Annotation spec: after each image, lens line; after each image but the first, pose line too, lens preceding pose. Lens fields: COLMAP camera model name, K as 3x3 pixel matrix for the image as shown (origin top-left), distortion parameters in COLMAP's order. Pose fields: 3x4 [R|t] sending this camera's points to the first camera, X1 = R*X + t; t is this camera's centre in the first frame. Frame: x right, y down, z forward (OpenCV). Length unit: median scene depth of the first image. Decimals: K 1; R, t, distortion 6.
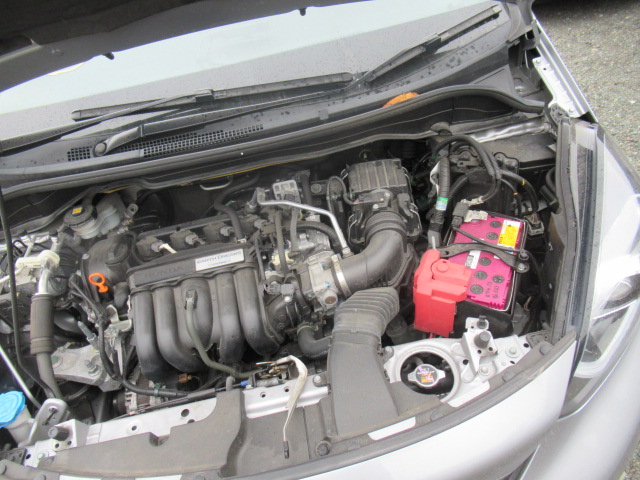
lens RADIAL K [[479.9, 0, 320.3], [0, 479.9, 238.8], [0, 0, 1]] dist [-0.003891, 0.004026]
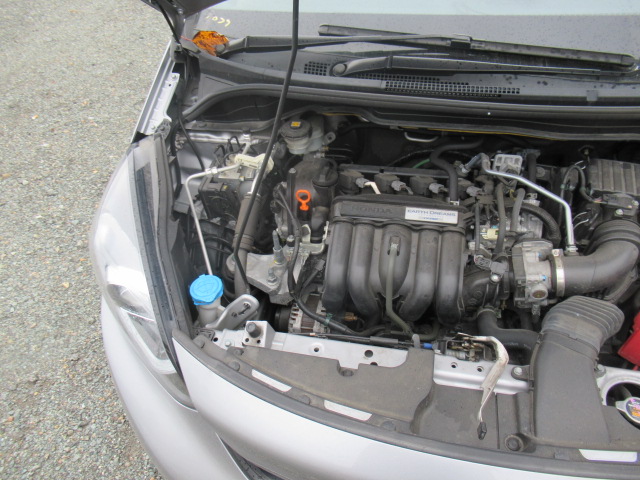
lens RADIAL K [[479.9, 0, 321.0], [0, 479.9, 239.7], [0, 0, 1]] dist [-0.003891, 0.004026]
pose [[0.934319, 0.315001, -0.166802, -0.231602], [-0.301130, 0.947955, 0.103450, 0.055010], [0.190707, -0.046426, 0.980548, 0.016796]]
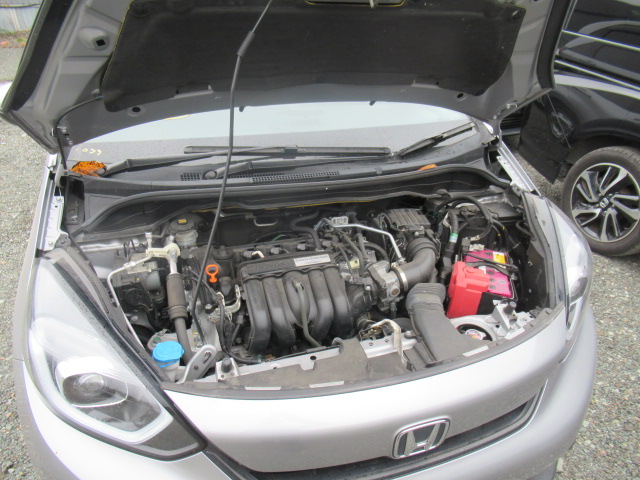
lens RADIAL K [[479.9, 0, 318.4], [0, 479.9, 239.6], [0, 0, 1]] dist [-0.003891, 0.004026]
pose [[0.962694, 0.091253, 0.254740, -0.518510], [-0.026201, 0.968432, -0.247896, 0.306529], [-0.269319, 0.231974, 0.934695, -0.254105]]
